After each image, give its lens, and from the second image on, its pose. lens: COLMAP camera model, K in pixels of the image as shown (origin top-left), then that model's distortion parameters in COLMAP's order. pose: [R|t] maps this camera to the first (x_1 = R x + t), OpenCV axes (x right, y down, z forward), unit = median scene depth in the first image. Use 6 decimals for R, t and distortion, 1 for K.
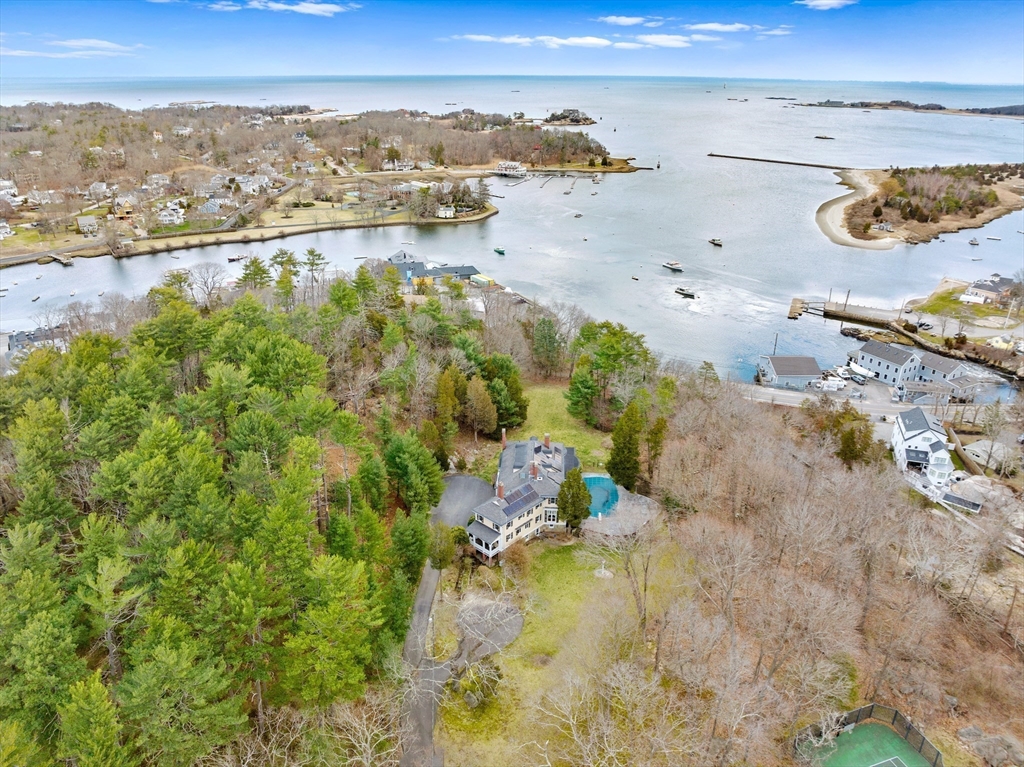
lens RADIAL K [[722.3, 0, 512.0], [0, 722.3, 383.5], [0, 0, 1]] dist [-0.037463, 0.002325]
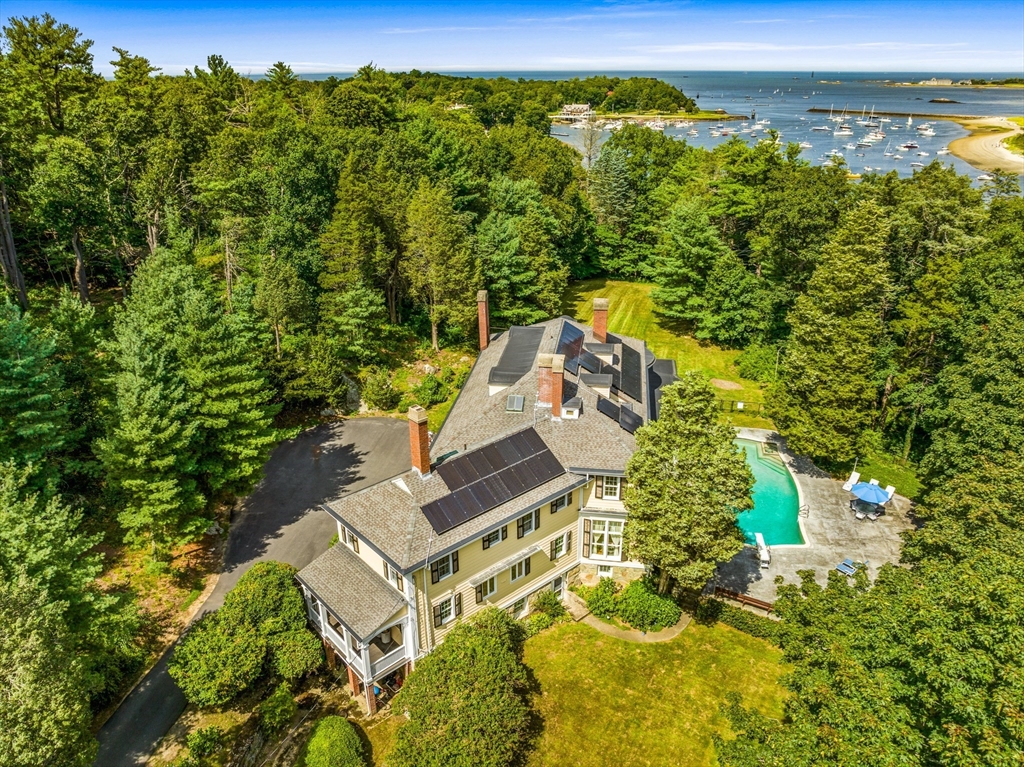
lens RADIAL K [[722.3, 0, 512.0], [0, 722.3, 383.5], [0, 0, 1]] dist [-0.037463, 0.002325]
pose [[0.994974, 0.025465, -0.096845, 0.024679], [-0.026138, 0.999642, -0.005688, 0.069097], [0.096665, 0.008191, 0.995283, 0.393370]]
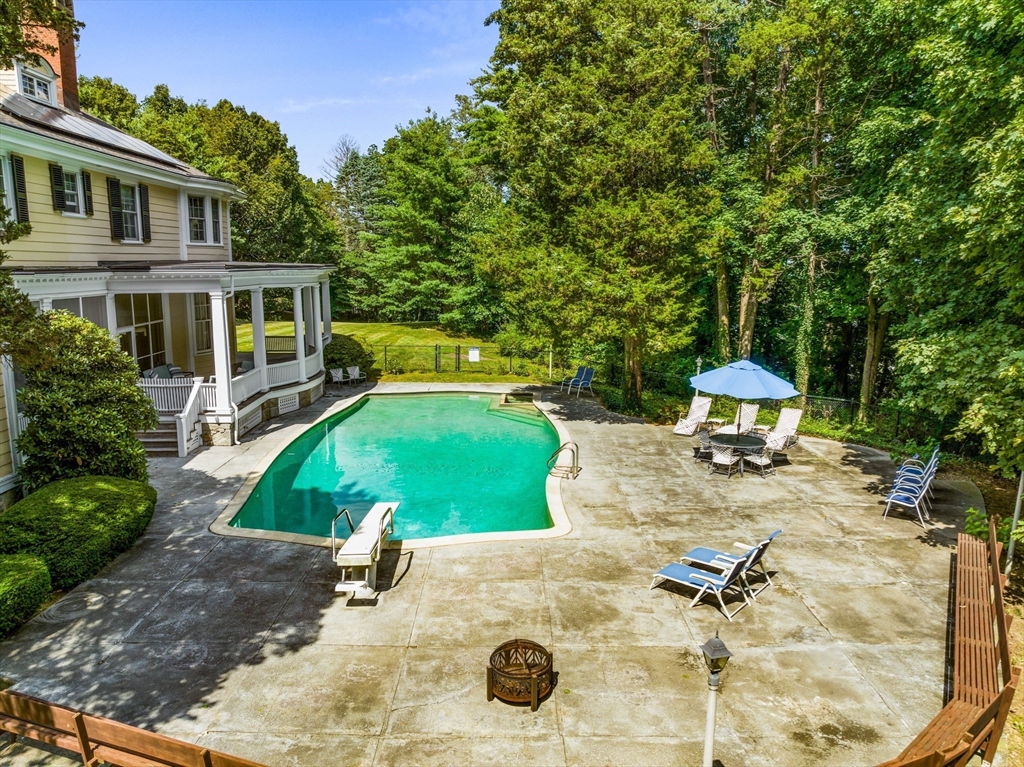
lens RADIAL K [[722.3, 0, 512.0], [0, 722.3, 383.5], [0, 0, 1]] dist [-0.037463, 0.002325]
pose [[0.995375, -0.023437, 0.093168, 0.075668], [0.045462, 0.969239, -0.241886, 0.109916], [-0.084633, 0.245003, 0.965821, 0.532429]]
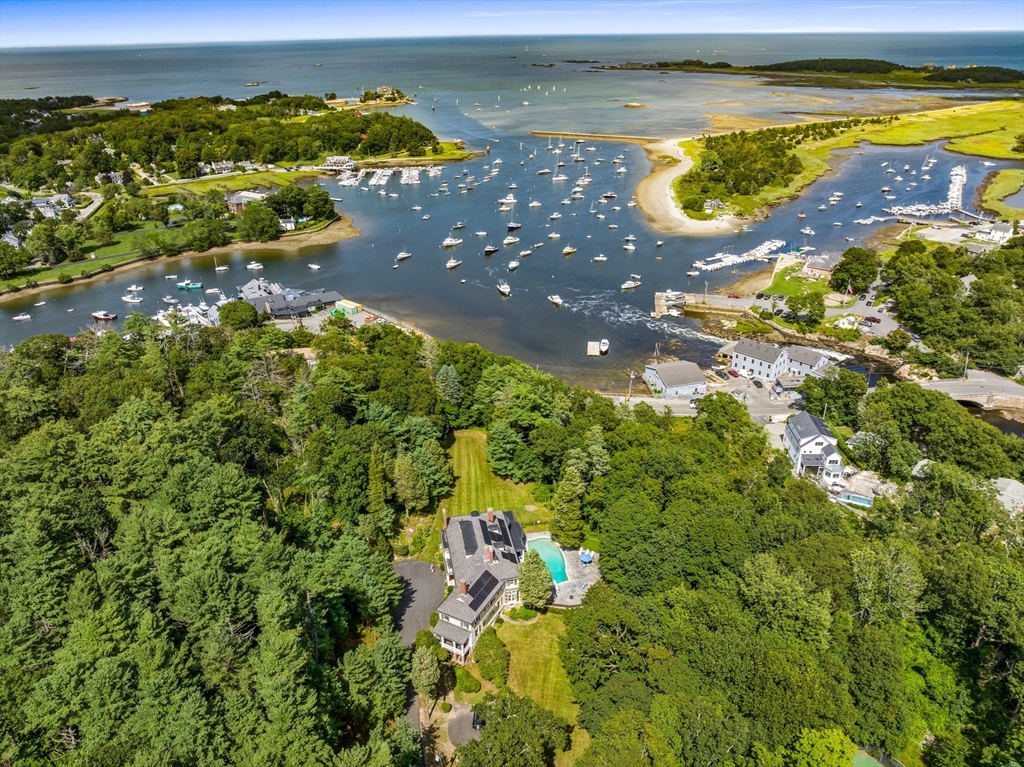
lens RADIAL K [[722.3, 0, 512.0], [0, 722.3, 383.5], [0, 0, 1]] dist [-0.037463, 0.002325]
pose [[0.968033, -0.130218, 0.214370, -0.067048], [0.121469, 0.991150, 0.053549, -0.089624], [-0.219446, -0.025798, 0.975283, 0.024531]]
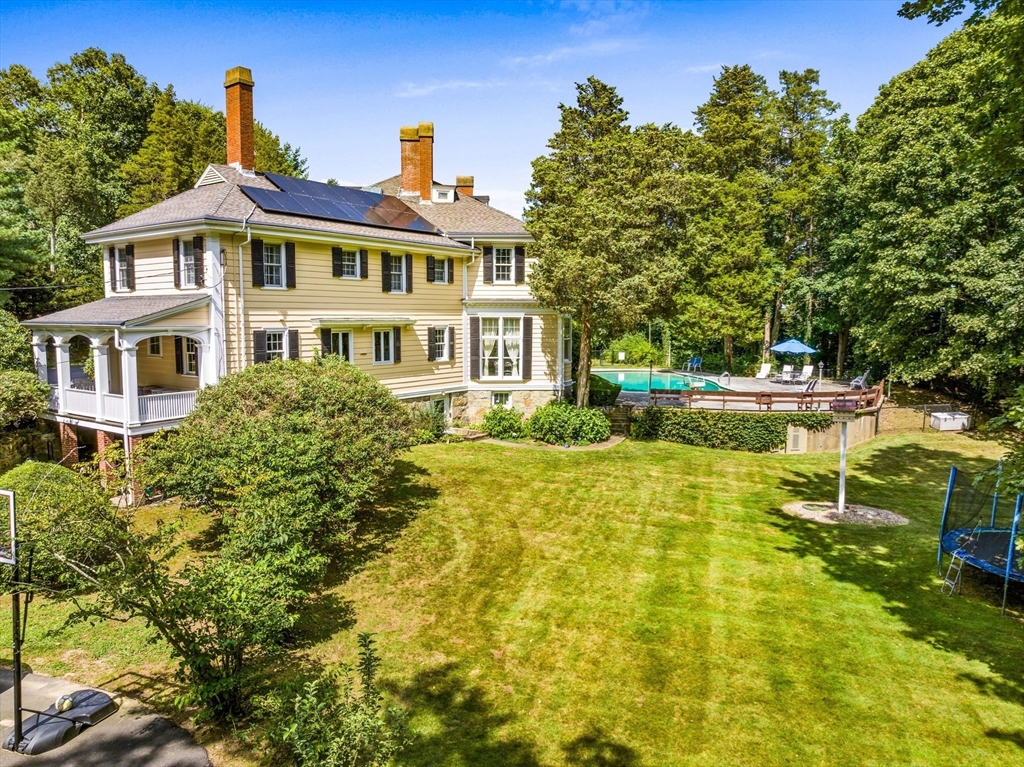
lens RADIAL K [[715.2, 0, 512.0], [0, 715.2, 383.5], [0, 0, 1]] dist [-0.040903, 0.001028]
pose [[0.991298, -0.020267, 0.130069, 0.016730], [0.059303, 0.950886, -0.303806, 0.148802], [-0.117523, 0.308876, 0.943814, 0.448927]]
